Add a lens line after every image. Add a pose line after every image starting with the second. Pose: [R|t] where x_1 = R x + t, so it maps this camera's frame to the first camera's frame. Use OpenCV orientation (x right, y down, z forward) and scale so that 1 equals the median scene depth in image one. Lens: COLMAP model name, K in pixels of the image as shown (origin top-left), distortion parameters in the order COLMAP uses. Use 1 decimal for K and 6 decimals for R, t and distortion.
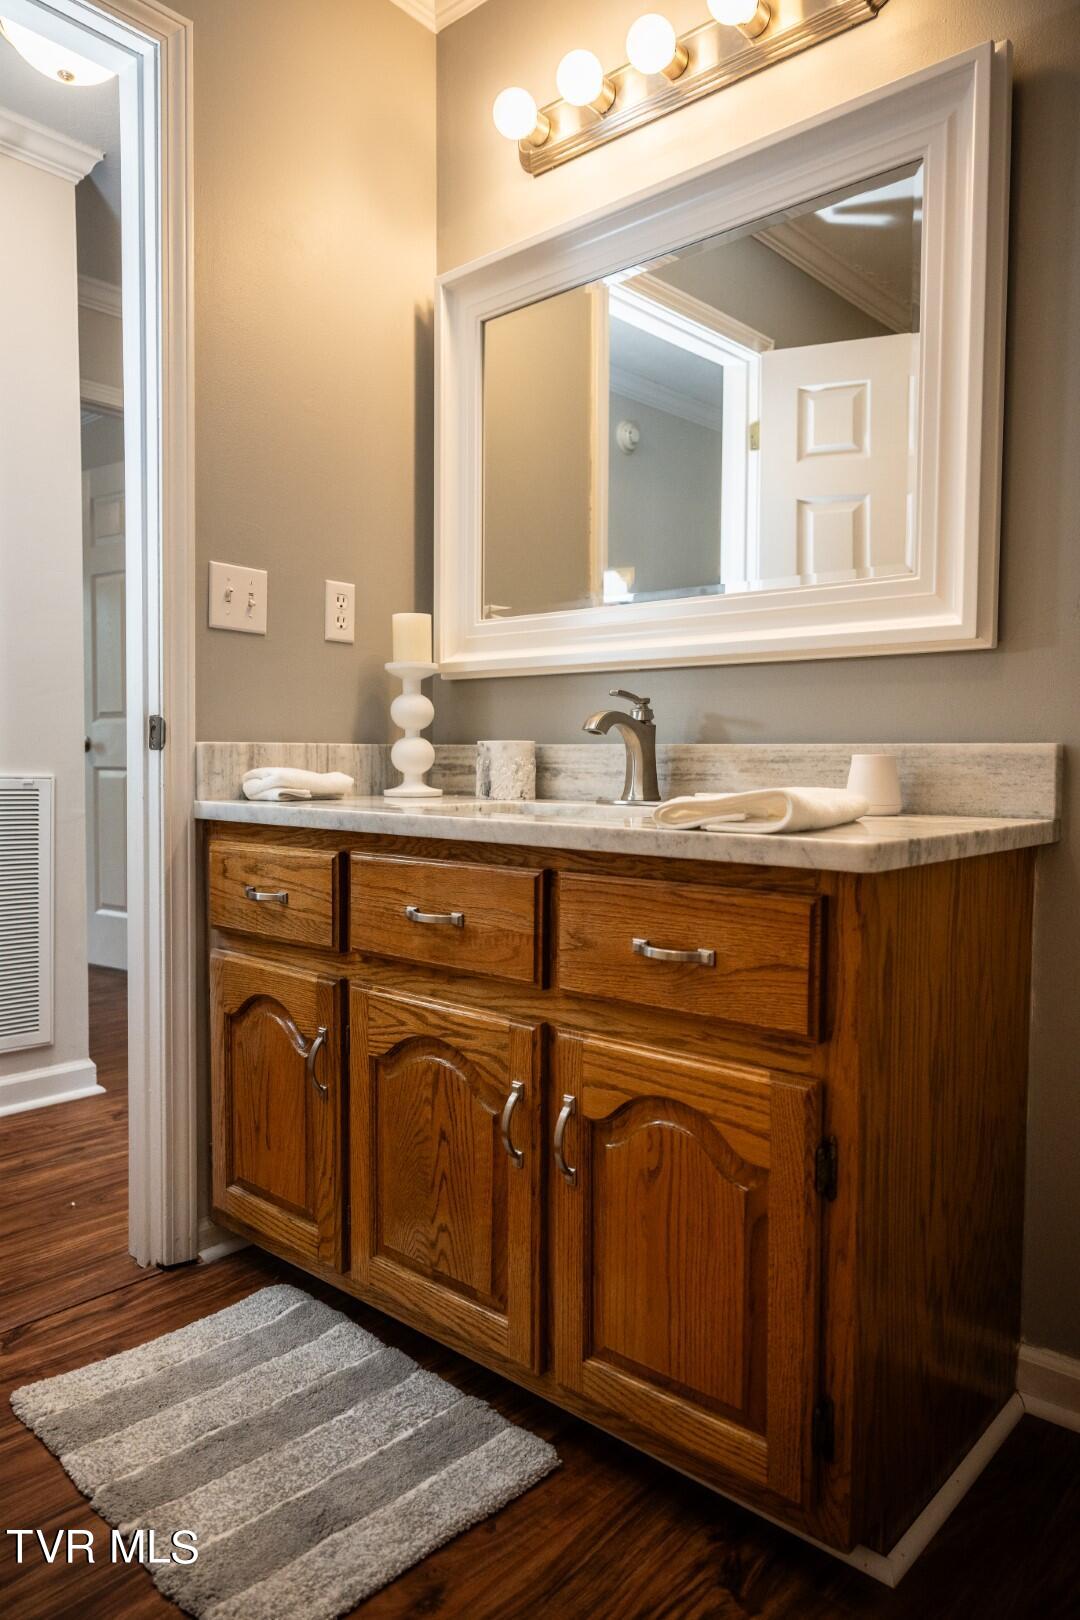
lens RADIAL K [[1090.4, 0, 537.0], [0, 1090.4, 805.4], [0, 0, 1]] dist [-0.003042, 0.003567]
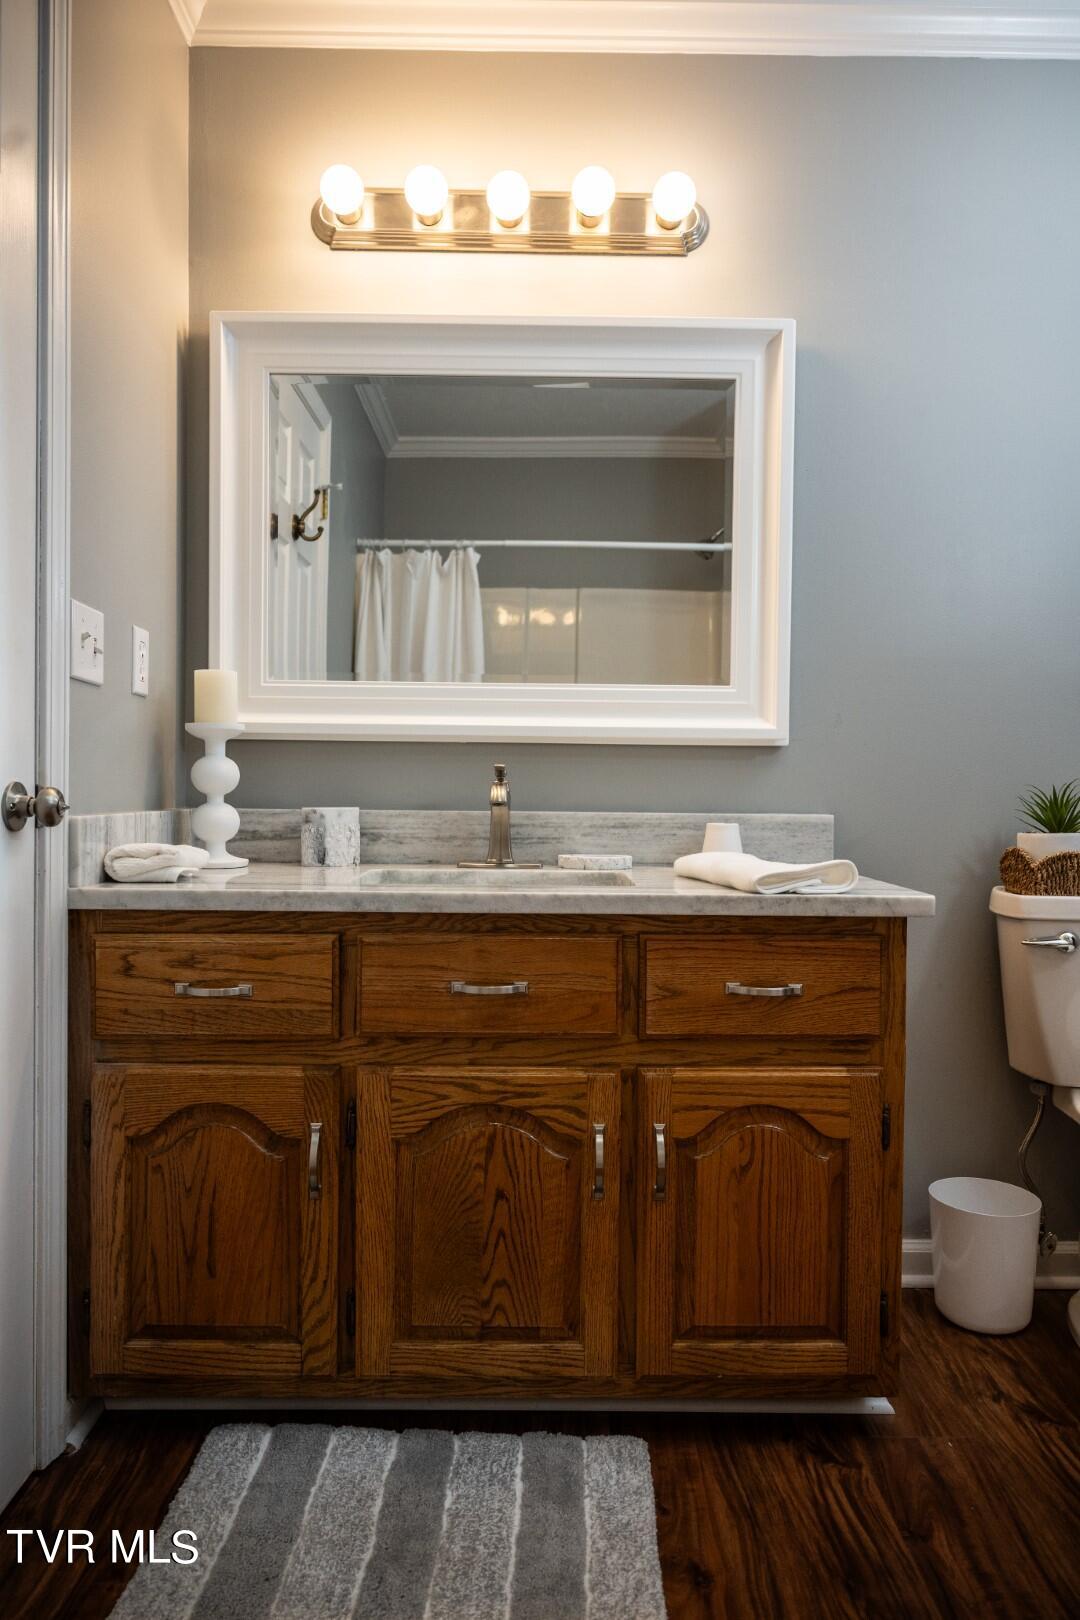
lens RADIAL K [[1082.9, 0, 540.0], [0, 1082.9, 810.0], [0, 0, 1]] dist [0.000900, -0.000545]
pose [[0.734286, -0.012402, 0.678727, -0.763632], [0.024969, 0.999650, -0.008747, -0.058895], [-0.678381, 0.023370, 0.734339, 0.196715]]
